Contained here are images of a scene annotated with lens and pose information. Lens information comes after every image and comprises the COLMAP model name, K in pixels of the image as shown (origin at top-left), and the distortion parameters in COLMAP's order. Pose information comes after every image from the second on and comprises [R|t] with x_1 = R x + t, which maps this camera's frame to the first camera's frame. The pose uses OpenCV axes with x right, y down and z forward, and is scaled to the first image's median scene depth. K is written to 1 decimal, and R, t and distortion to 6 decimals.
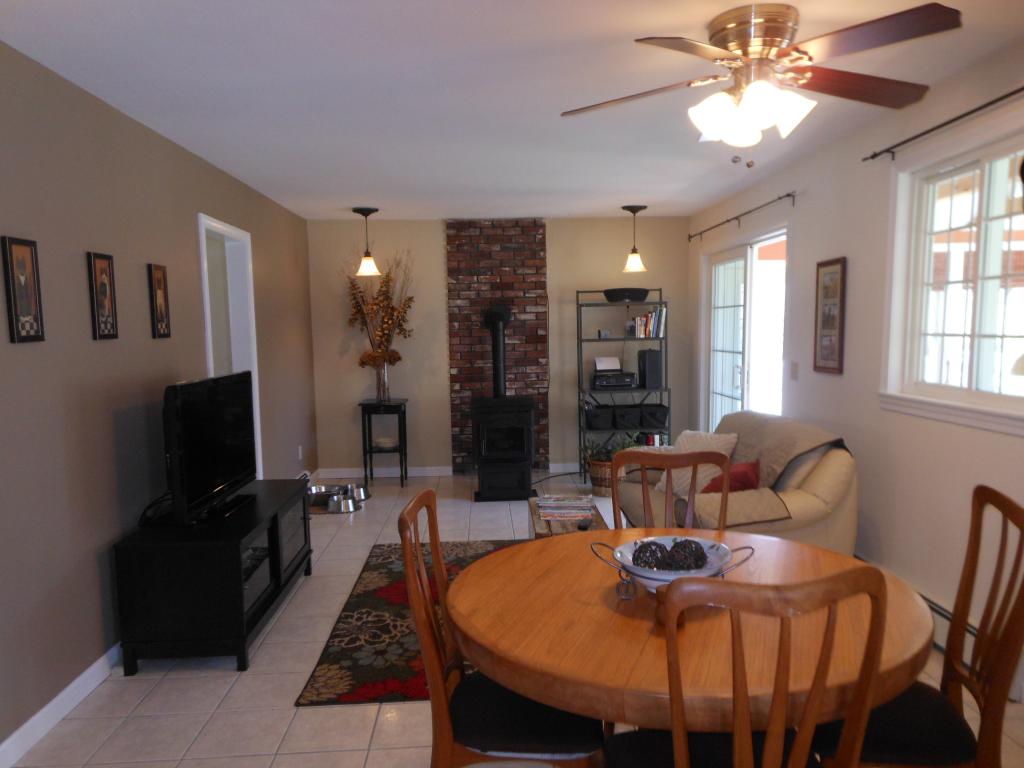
lens RADIAL K [[752.8, 0, 509.0], [0, 752.8, 395.5], [0, 0, 1]] dist [0.021236, 0.003168]
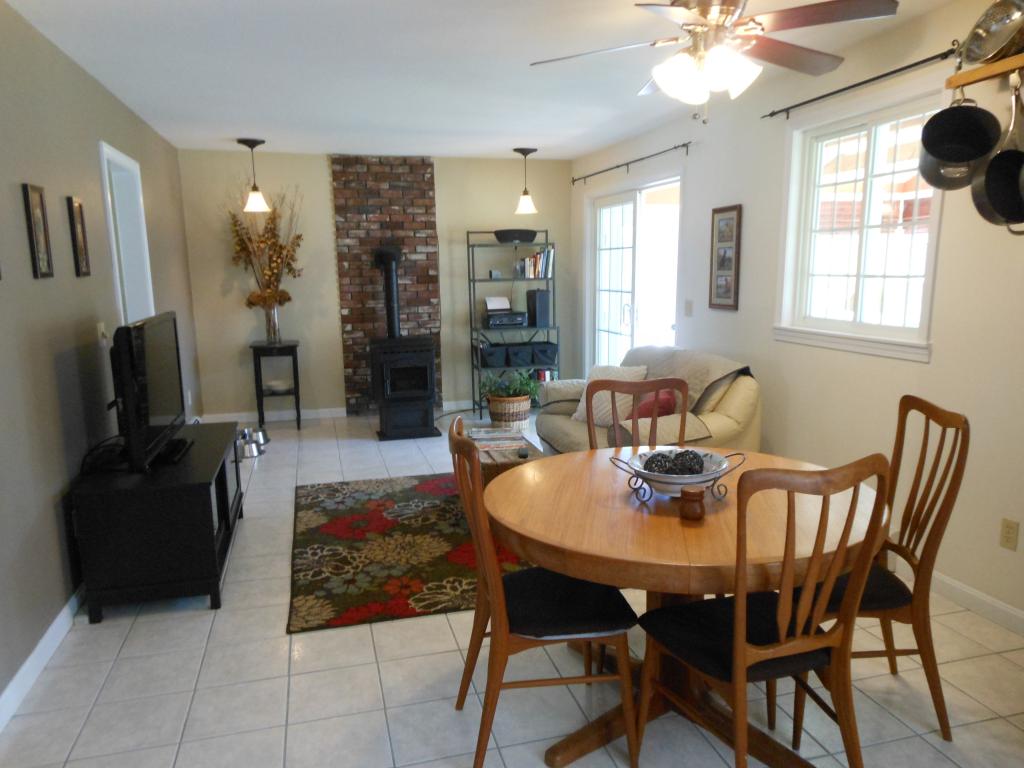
lens RADIAL K [[752.8, 0, 521.6], [0, 752.8, 384.8], [0, 0, 1]] dist [0.021236, 0.003168]
pose [[0.978208, -0.027717, 0.205768, -0.106999], [0.014527, 0.997757, 0.065338, 0.004193], [-0.207117, -0.060925, 0.976417, -0.035086]]
